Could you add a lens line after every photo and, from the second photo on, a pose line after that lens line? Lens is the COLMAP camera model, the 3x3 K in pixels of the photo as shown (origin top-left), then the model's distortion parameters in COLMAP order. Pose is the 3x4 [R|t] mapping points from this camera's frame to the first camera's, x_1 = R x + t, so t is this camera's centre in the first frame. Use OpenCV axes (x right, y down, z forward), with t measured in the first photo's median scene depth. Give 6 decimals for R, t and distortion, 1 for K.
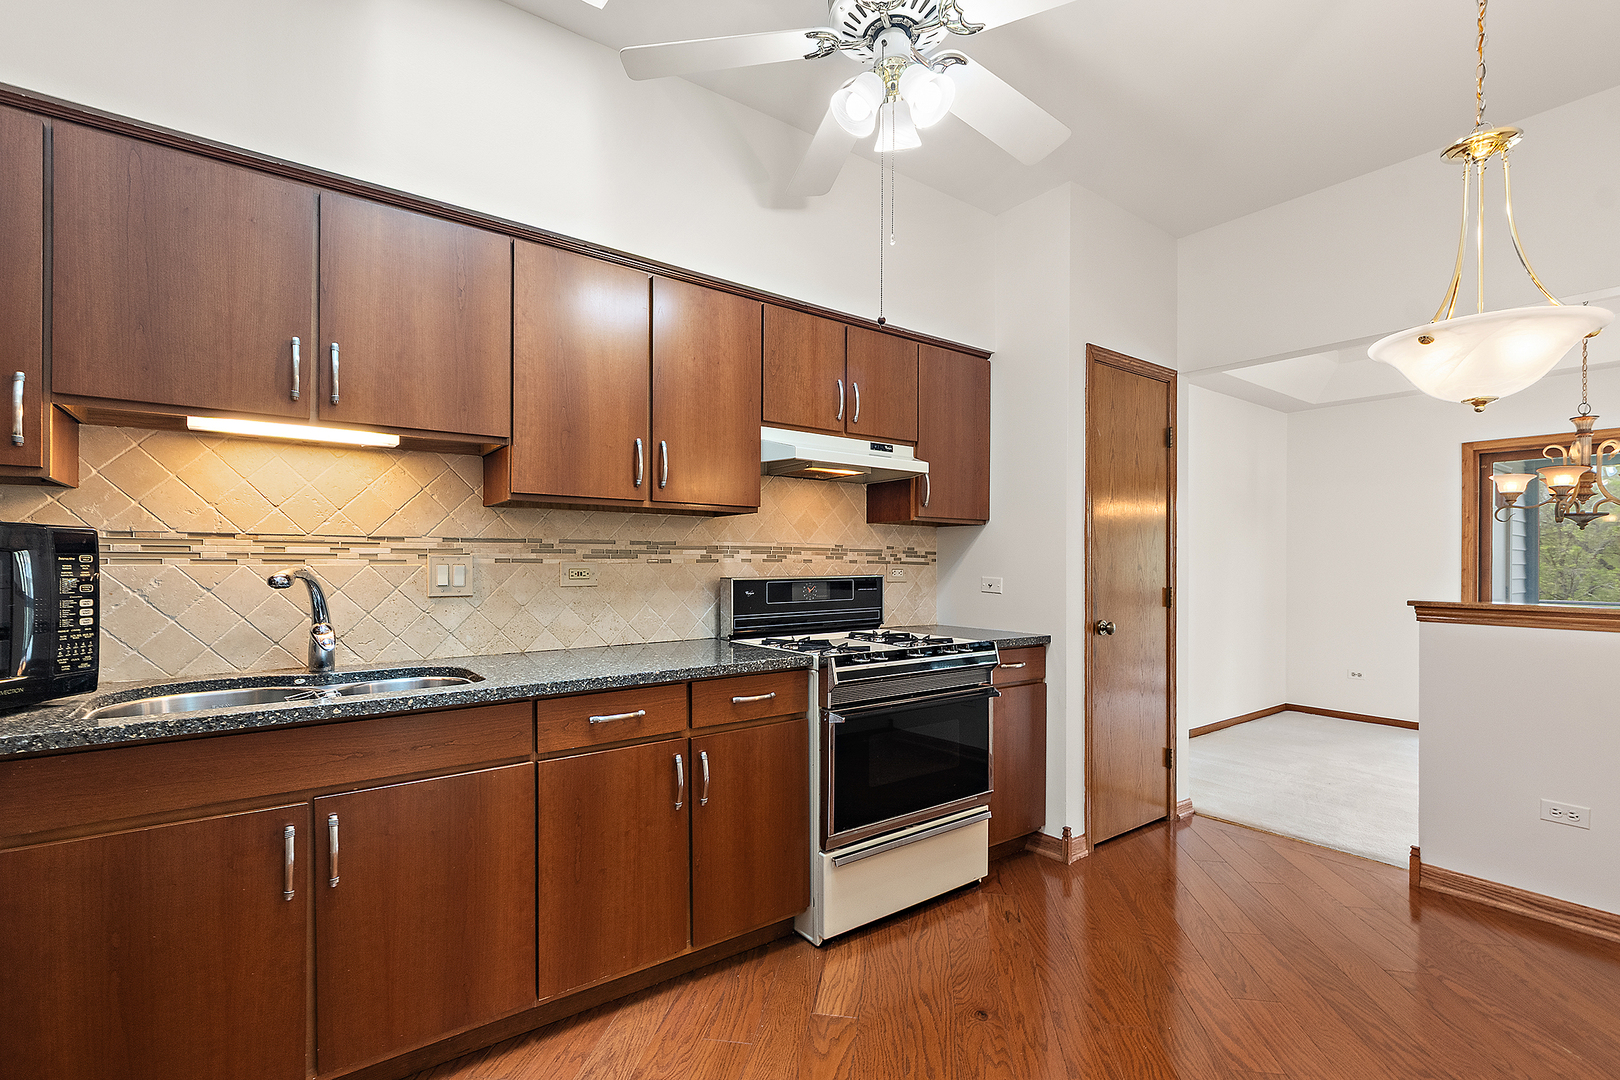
lens RADIAL K [[729.4, 0, 805.8], [0, 729.4, 550.7], [0, 0, 1]] dist [-0.000283, 0.000029]
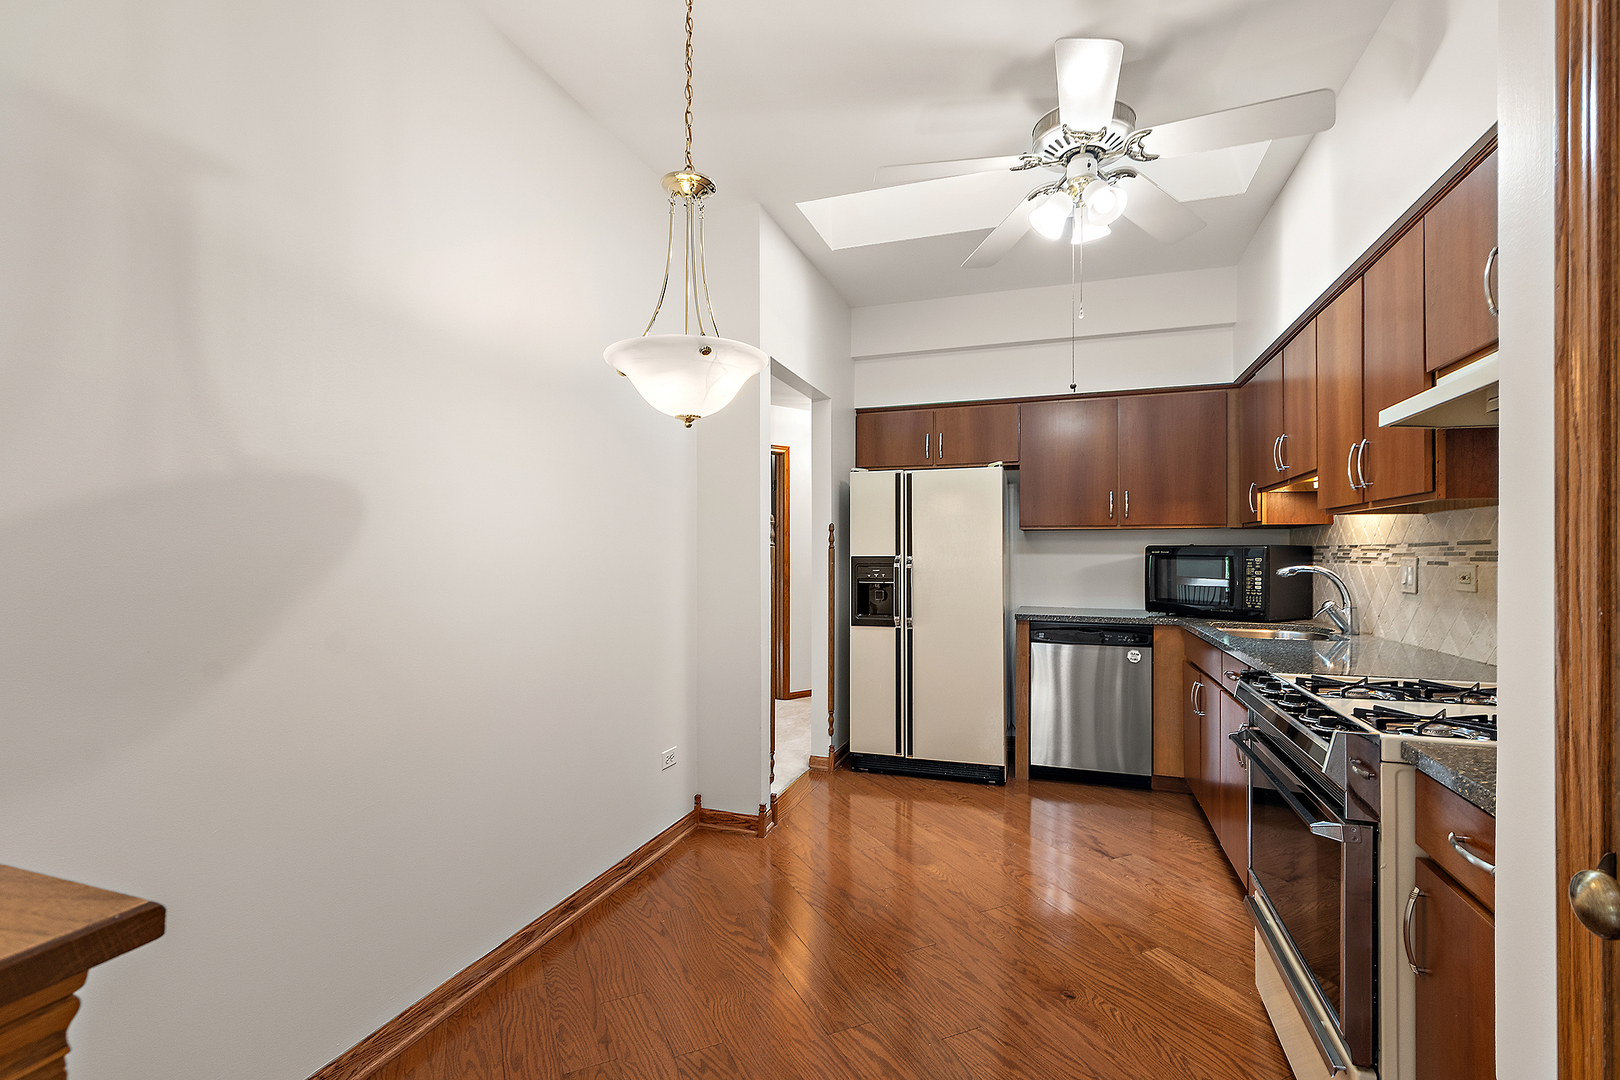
lens RADIAL K [[729.4, 0, 805.8], [0, 729.4, 550.7], [0, 0, 1]] dist [-0.000283, 0.000029]
pose [[-0.829156, -0.009772, -0.558932, 0.839105], [-0.000892, 0.999869, -0.016157, 0.011957], [0.559017, -0.012898, -0.829056, 1.219478]]
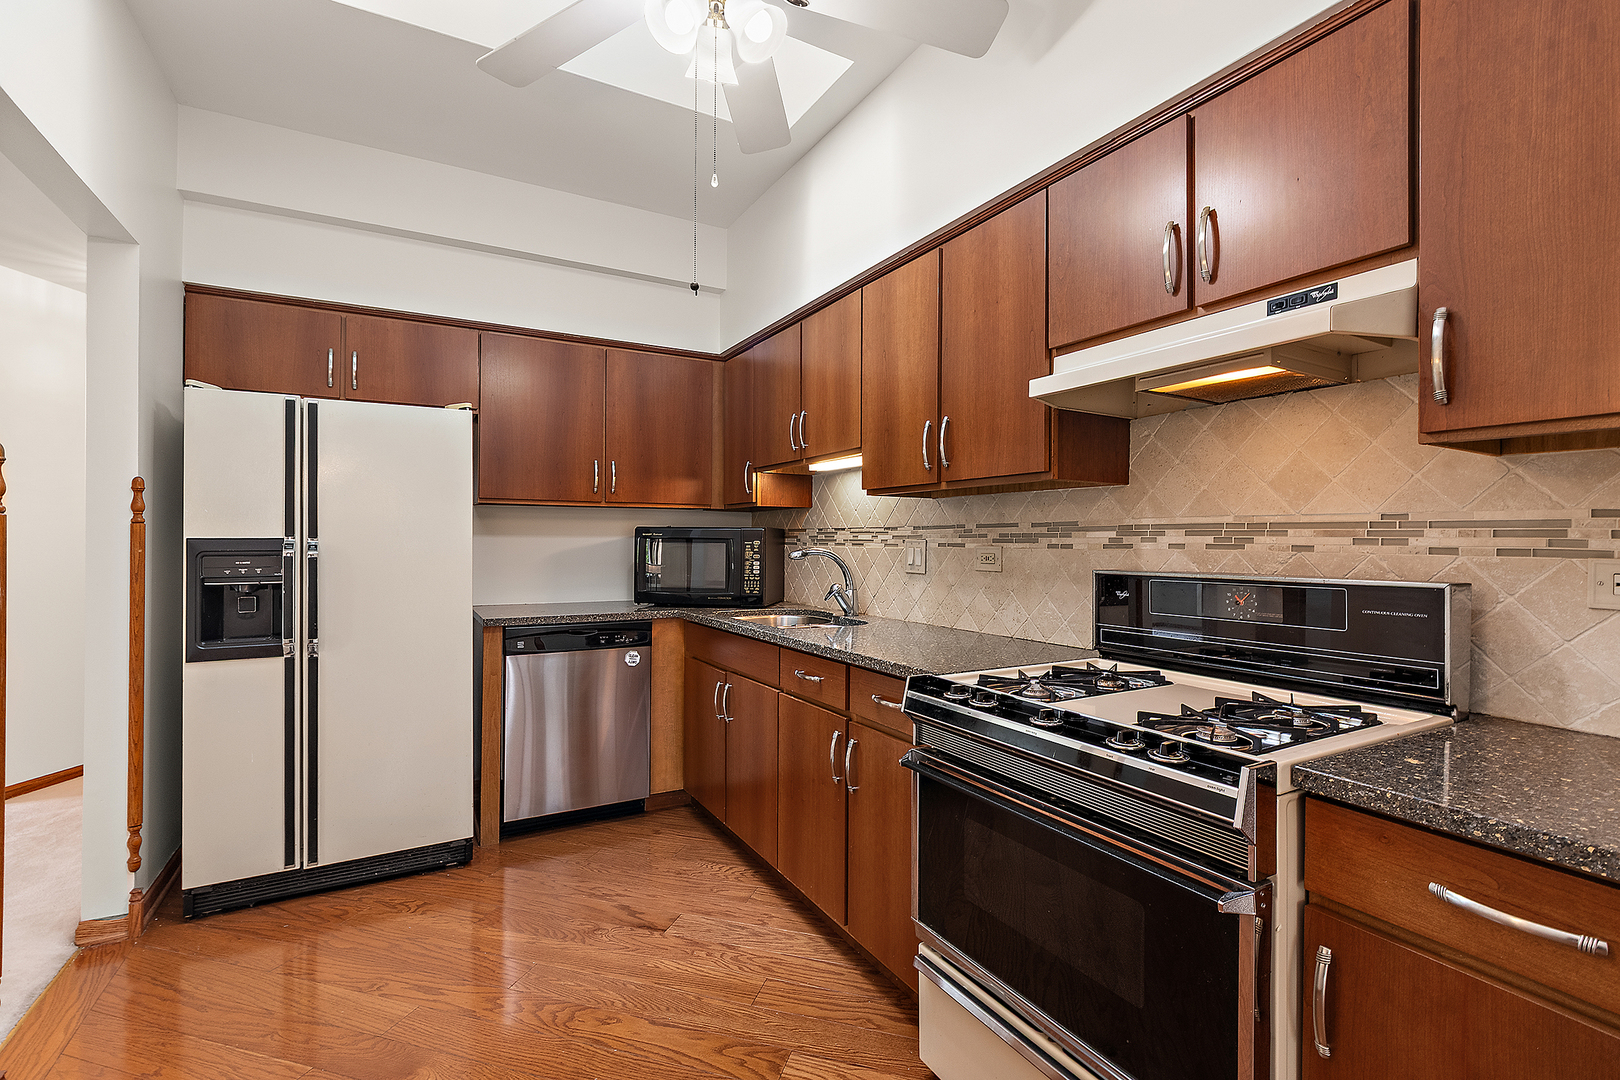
lens RADIAL K [[737.7, 0, 809.6], [0, 737.7, 534.9], [0, 0, 1]] dist [-0.000130, 0.000046]
pose [[-0.129838, -0.013467, -0.991444, 0.665383], [0.006006, 0.999879, -0.014368, 0.011921], [0.991517, -0.007820, -0.129741, 0.836763]]
